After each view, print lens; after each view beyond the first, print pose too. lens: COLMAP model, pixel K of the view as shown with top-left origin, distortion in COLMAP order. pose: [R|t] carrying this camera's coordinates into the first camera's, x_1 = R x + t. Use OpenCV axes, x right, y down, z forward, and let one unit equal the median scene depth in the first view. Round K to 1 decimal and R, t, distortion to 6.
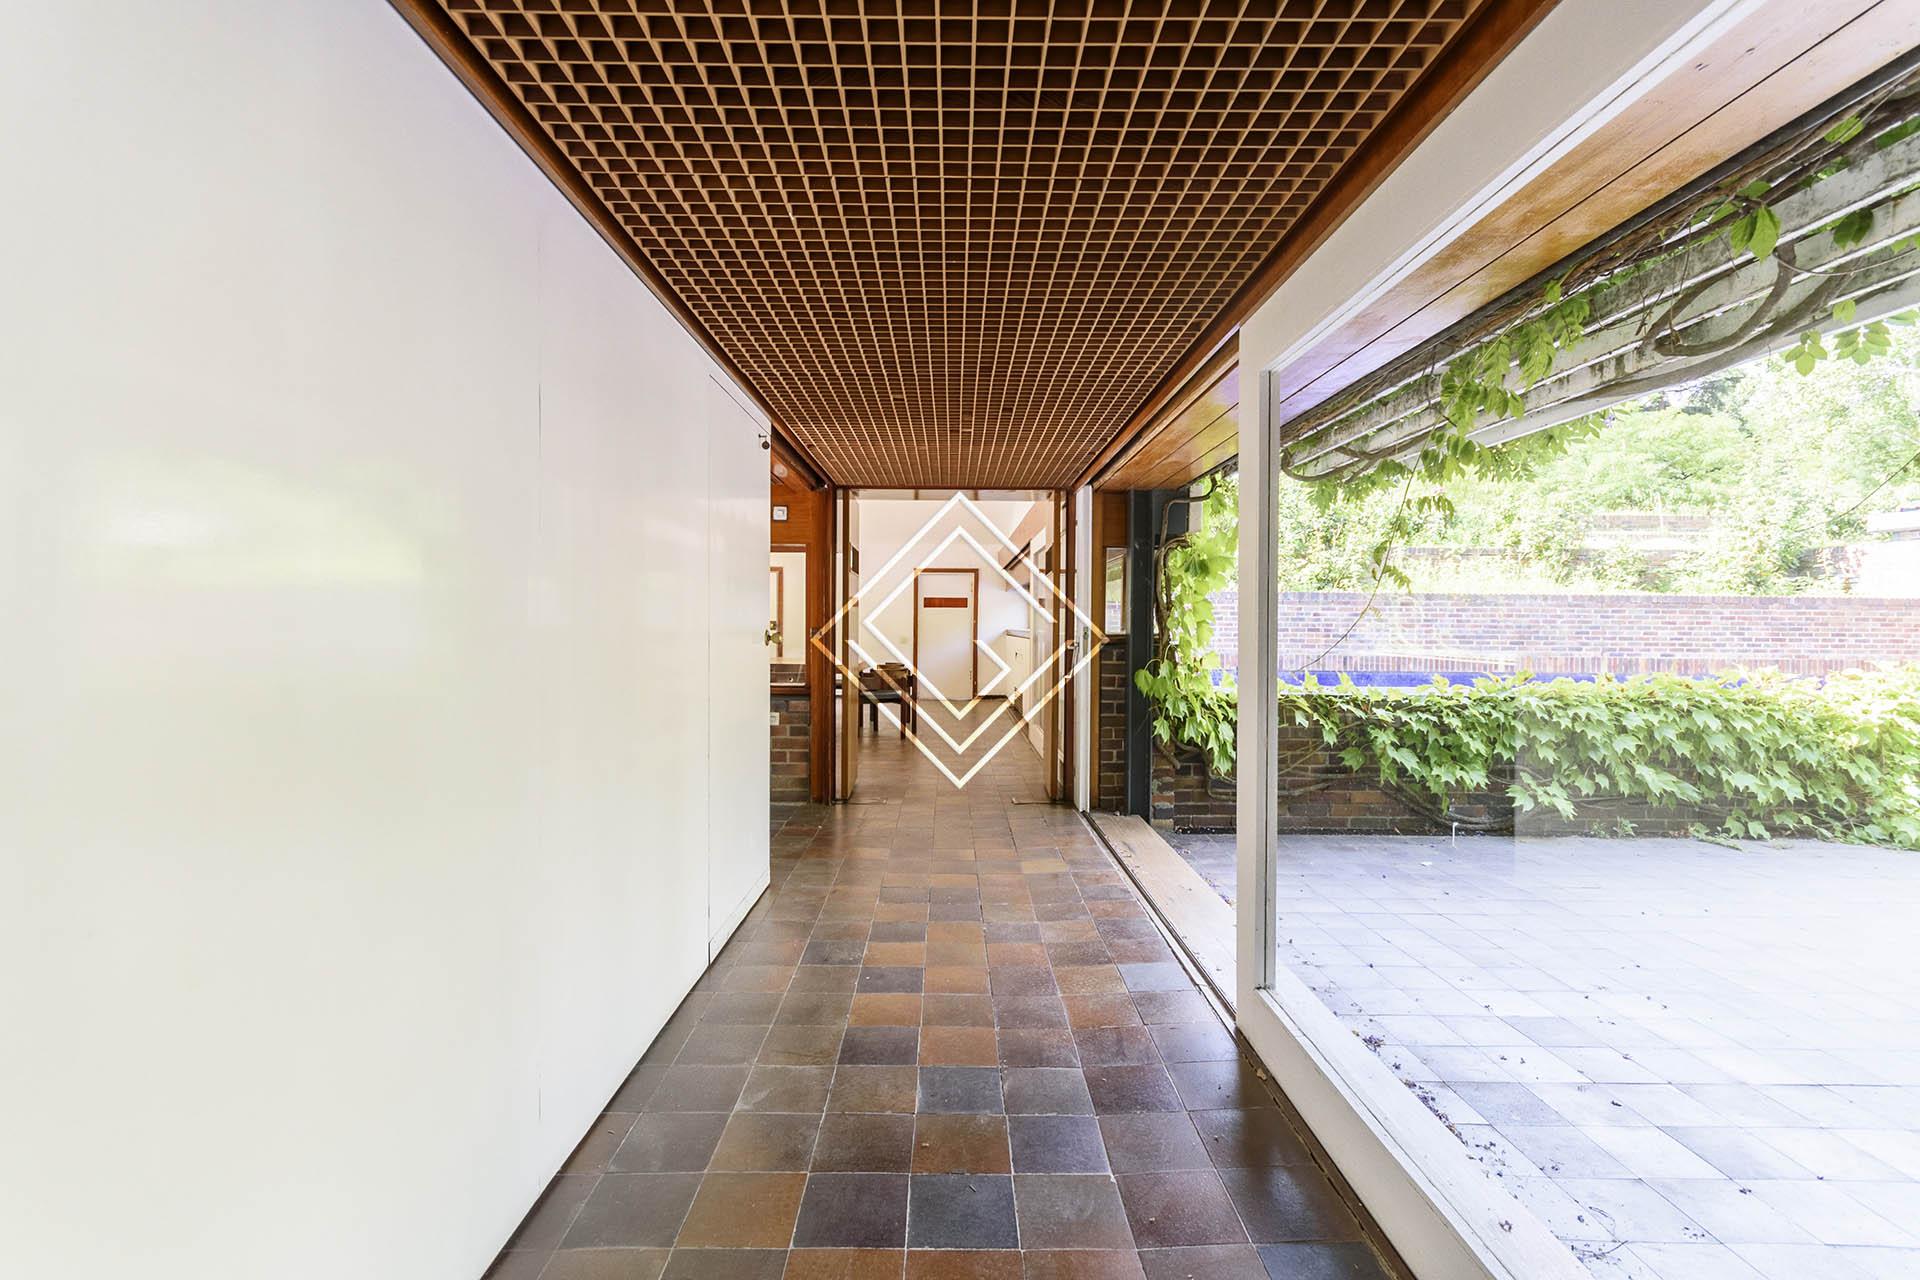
lens RADIAL K [[830.8, 0, 962.7], [0, 830.8, 647.1], [0, 0, 1]] dist [0.036560, -0.015739]
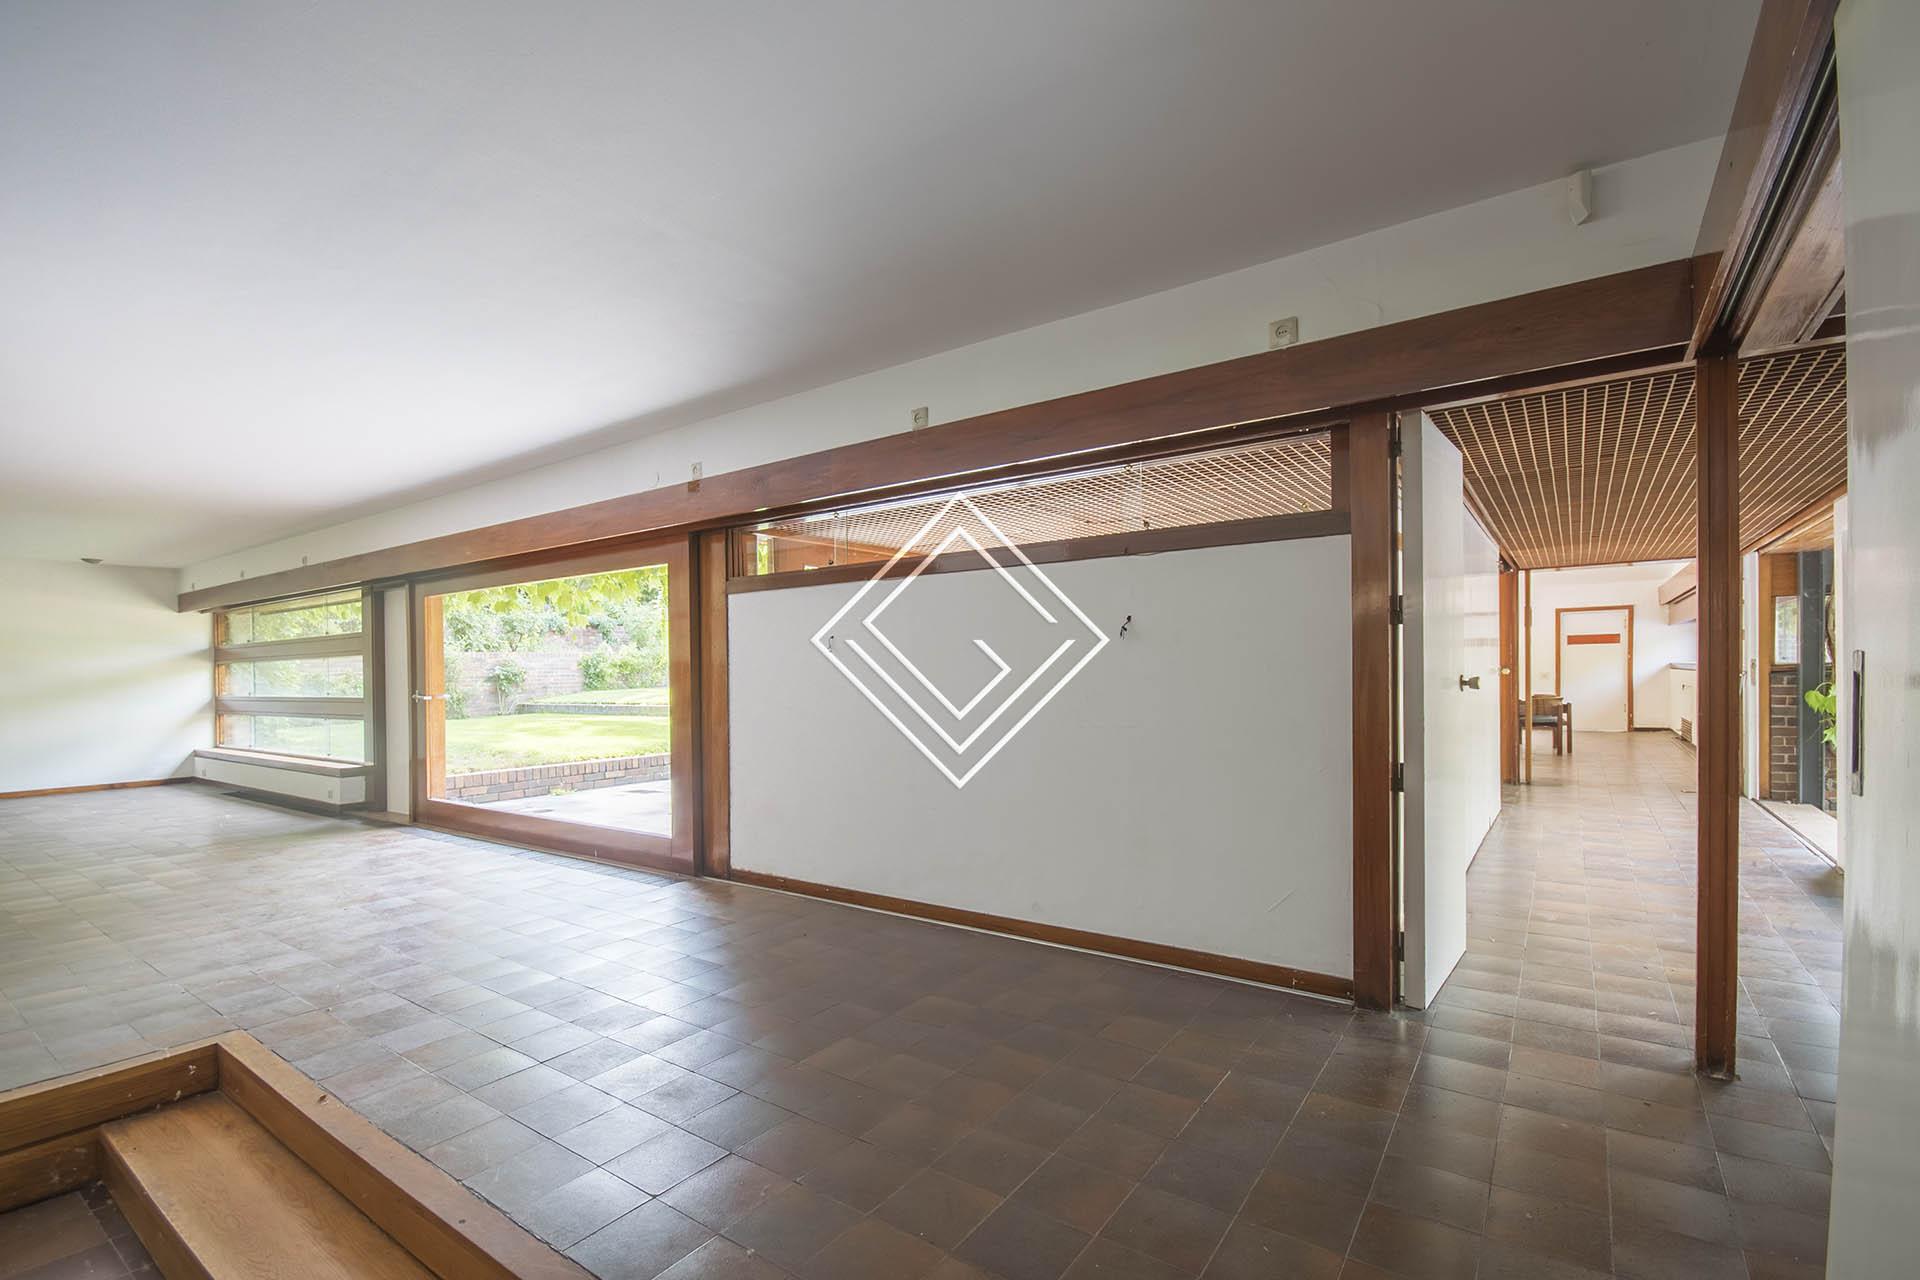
lens RADIAL K [[848.6, 0, 955.2], [0, 848.6, 690.8], [0, 0, 1]] dist [0.001839, 0.000146]
pose [[0.801160, -0.009728, -0.598371, -0.058104], [0.009750, 0.999947, -0.003202, 0.017626], [0.598370, -0.003269, 0.801213, -0.815497]]
